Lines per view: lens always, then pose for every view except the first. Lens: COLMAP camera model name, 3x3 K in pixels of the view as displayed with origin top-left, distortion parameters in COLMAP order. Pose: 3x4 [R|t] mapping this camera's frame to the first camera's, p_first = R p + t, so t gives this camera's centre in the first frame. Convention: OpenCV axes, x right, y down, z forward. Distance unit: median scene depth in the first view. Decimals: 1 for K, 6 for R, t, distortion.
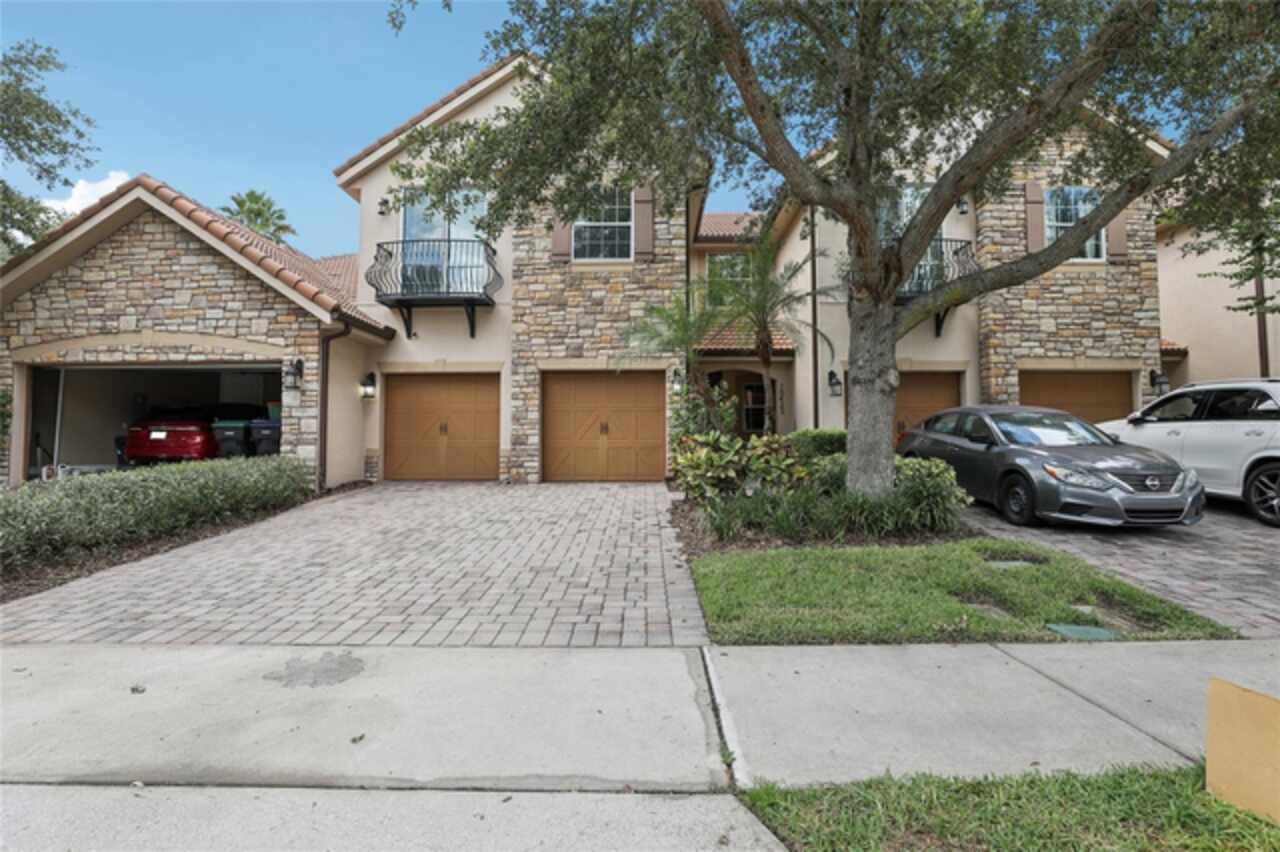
lens RADIAL K [[605.1, 0, 640.0], [0, 605.1, 426.0], [0, 0, 1]] dist [-0.030917, 0.000925]
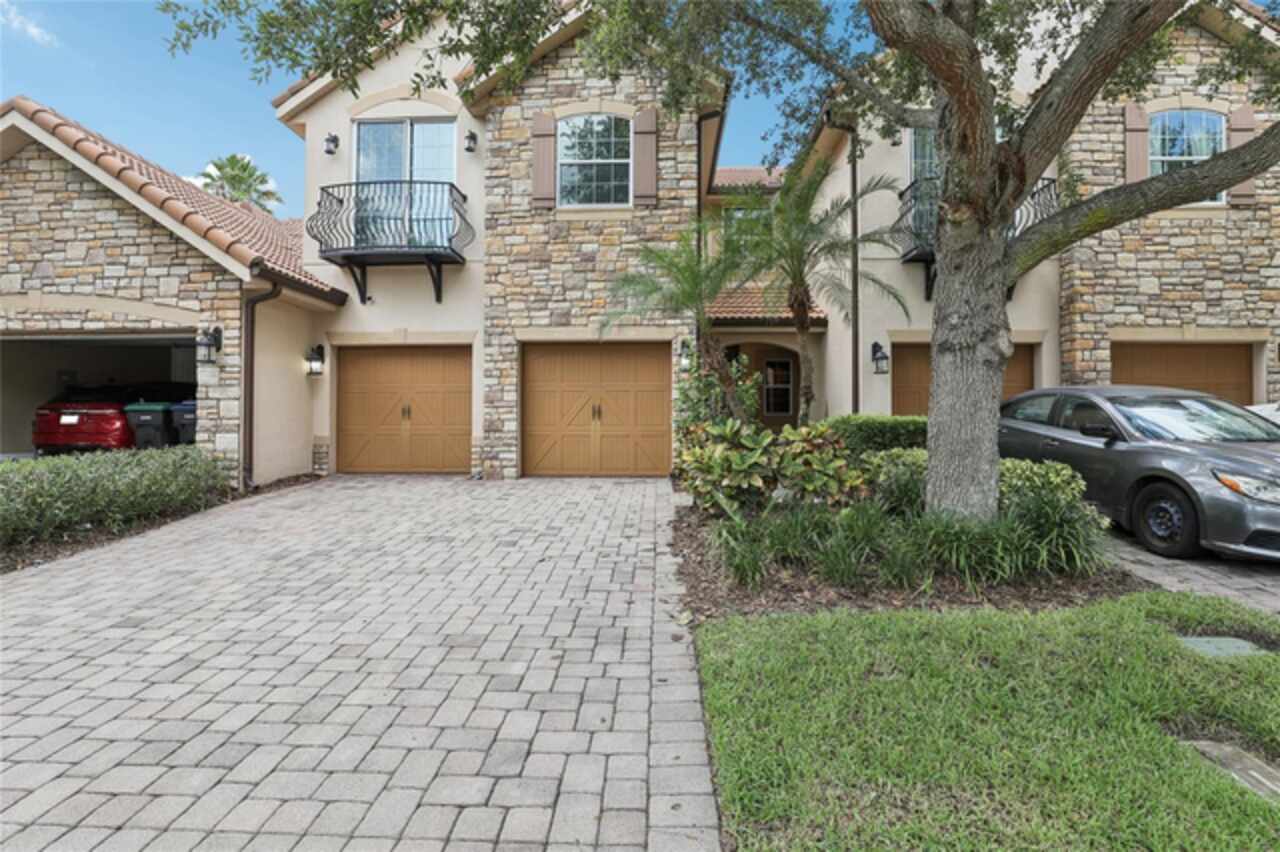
lens RADIAL K [[605.1, 0, 640.0], [0, 605.1, 426.0], [0, 0, 1]] dist [-0.030917, 0.000925]
pose [[0.999728, 0.003327, -0.023073, 0.019821], [-0.002574, 0.999465, 0.032602, -0.004781], [0.023169, -0.032534, 0.999202, 0.187854]]
